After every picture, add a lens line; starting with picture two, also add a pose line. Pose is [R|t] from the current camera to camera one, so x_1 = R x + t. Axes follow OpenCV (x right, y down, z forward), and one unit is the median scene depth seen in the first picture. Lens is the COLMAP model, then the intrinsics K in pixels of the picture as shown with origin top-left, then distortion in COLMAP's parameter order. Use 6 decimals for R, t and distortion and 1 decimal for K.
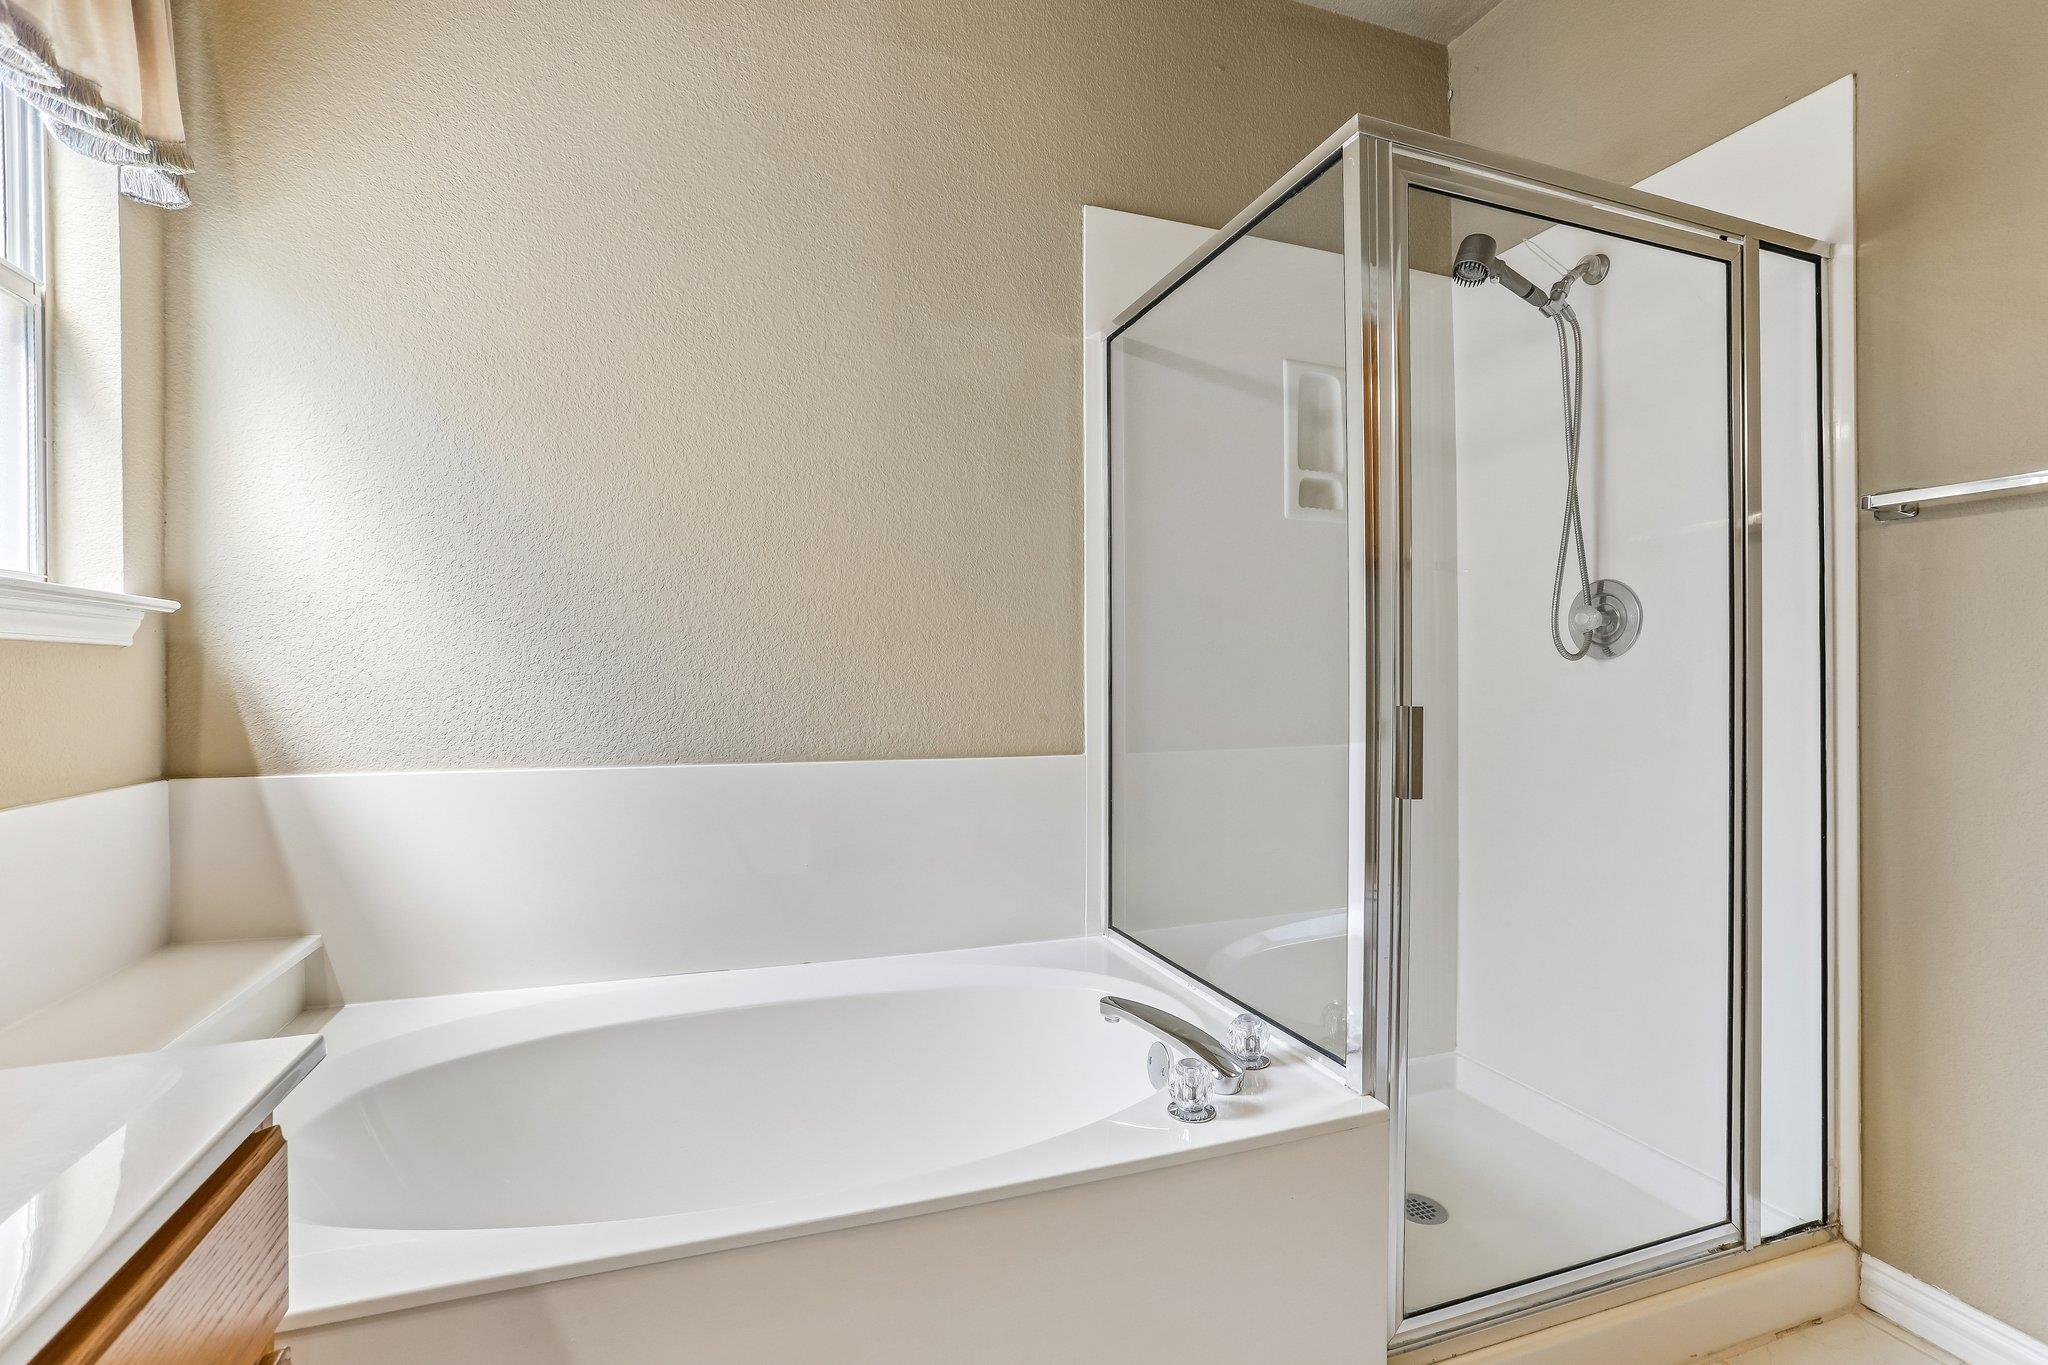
lens RADIAL K [[937.4, 0, 1018.4], [0, 937.4, 670.8], [0, 0, 1]] dist [-0.048467, 0.025586]
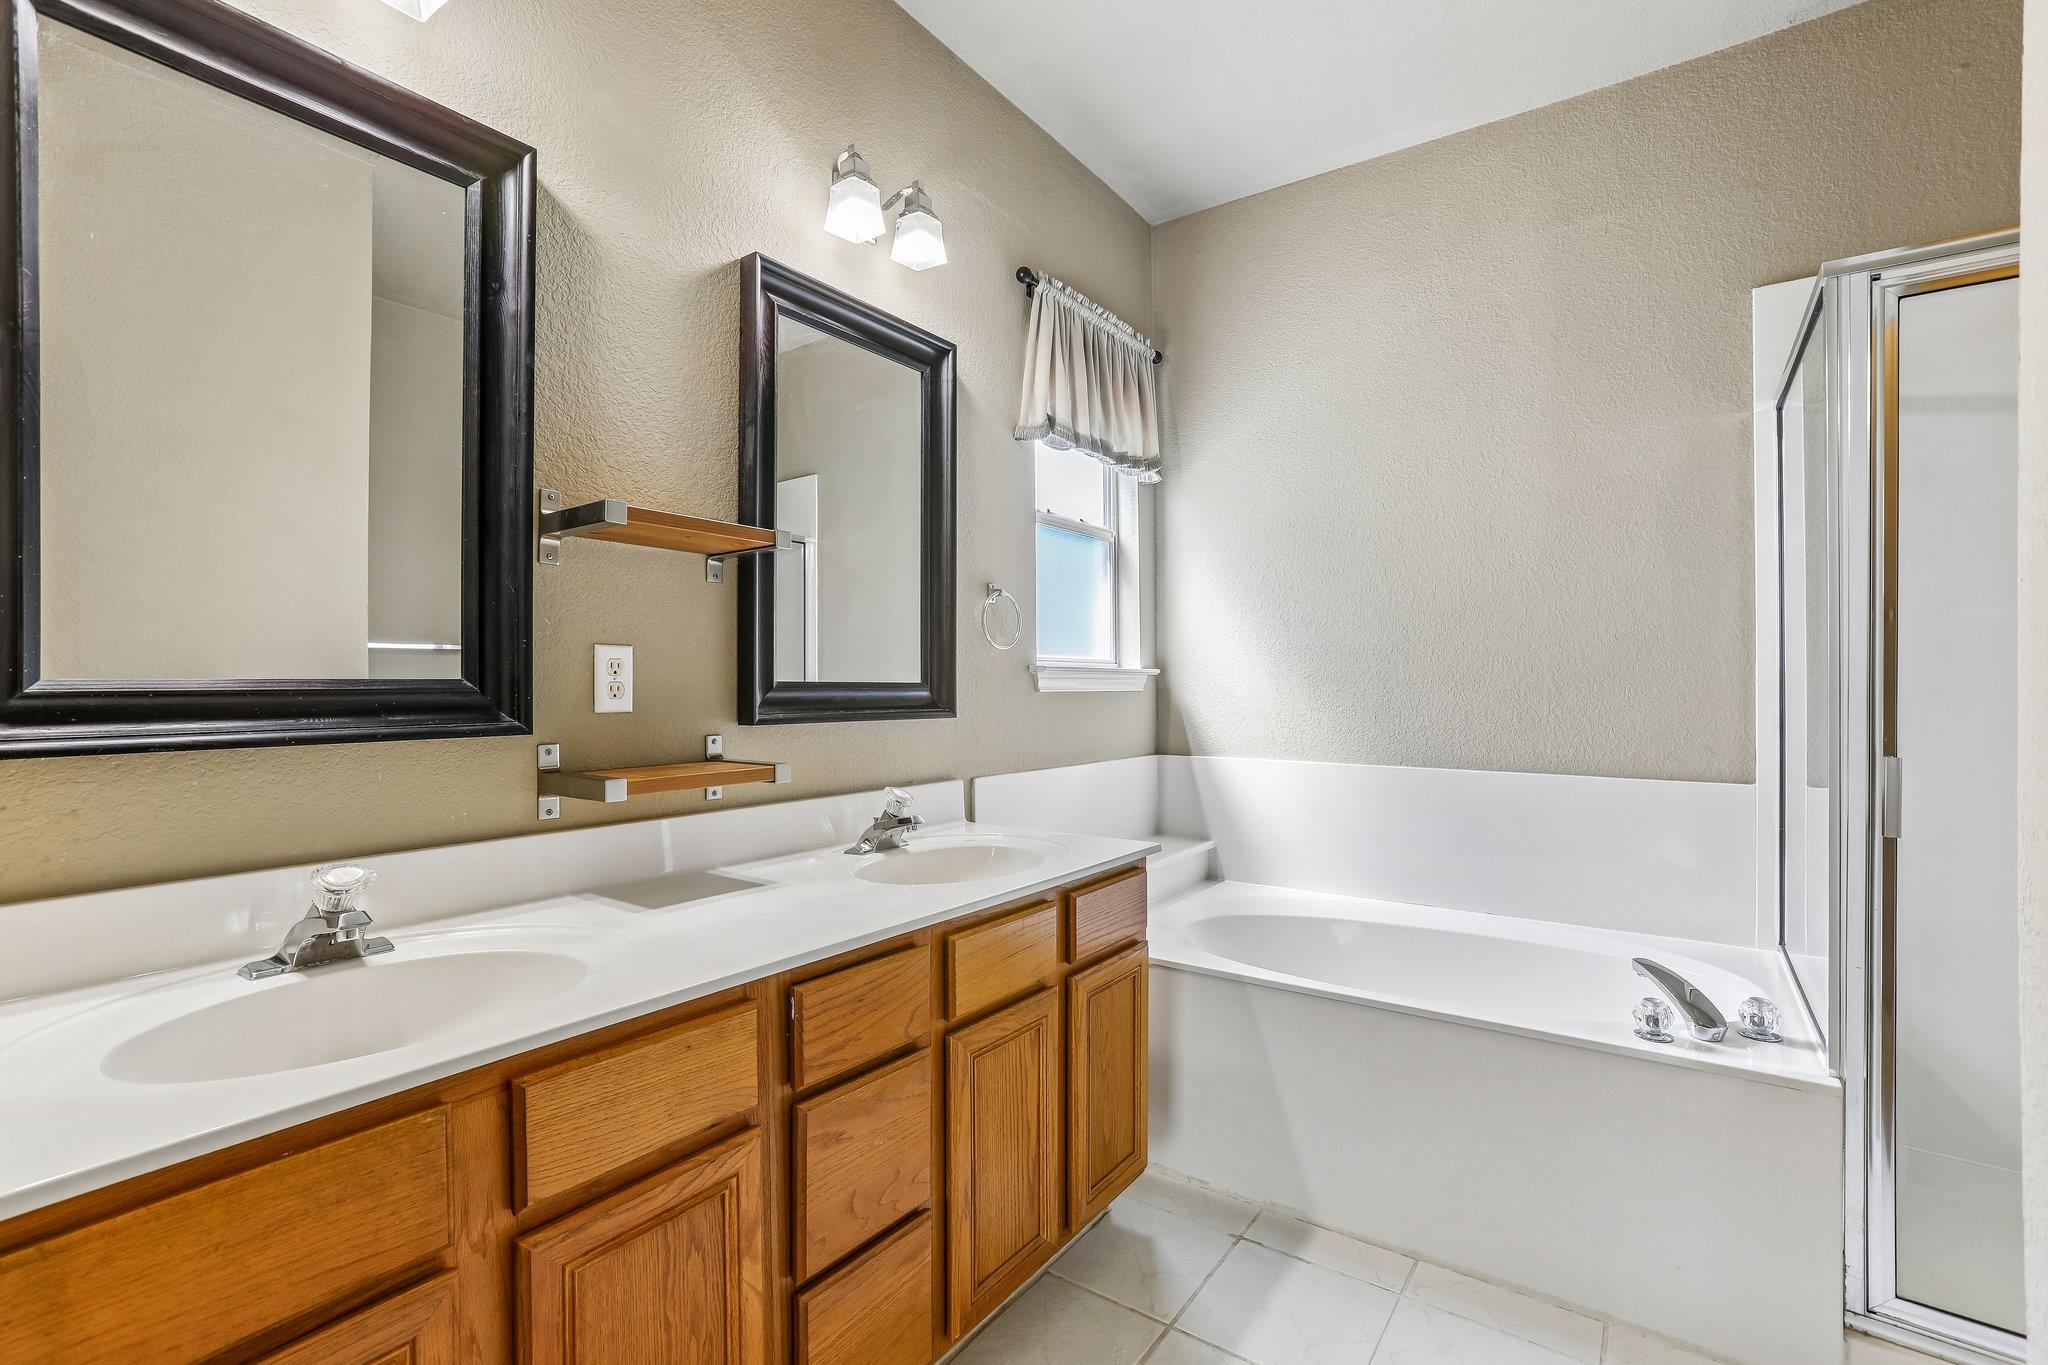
lens RADIAL K [[928.3, 0, 1024.0], [0, 928.3, 682.5], [0, 0, 1]] dist [-0.073268, 0.040735]
pose [[0.581458, 0.003479, -0.813569, 0.587507], [0.004663, 0.999960, 0.007609, -0.060574], [0.813563, -0.008218, 0.581418, -0.451755]]
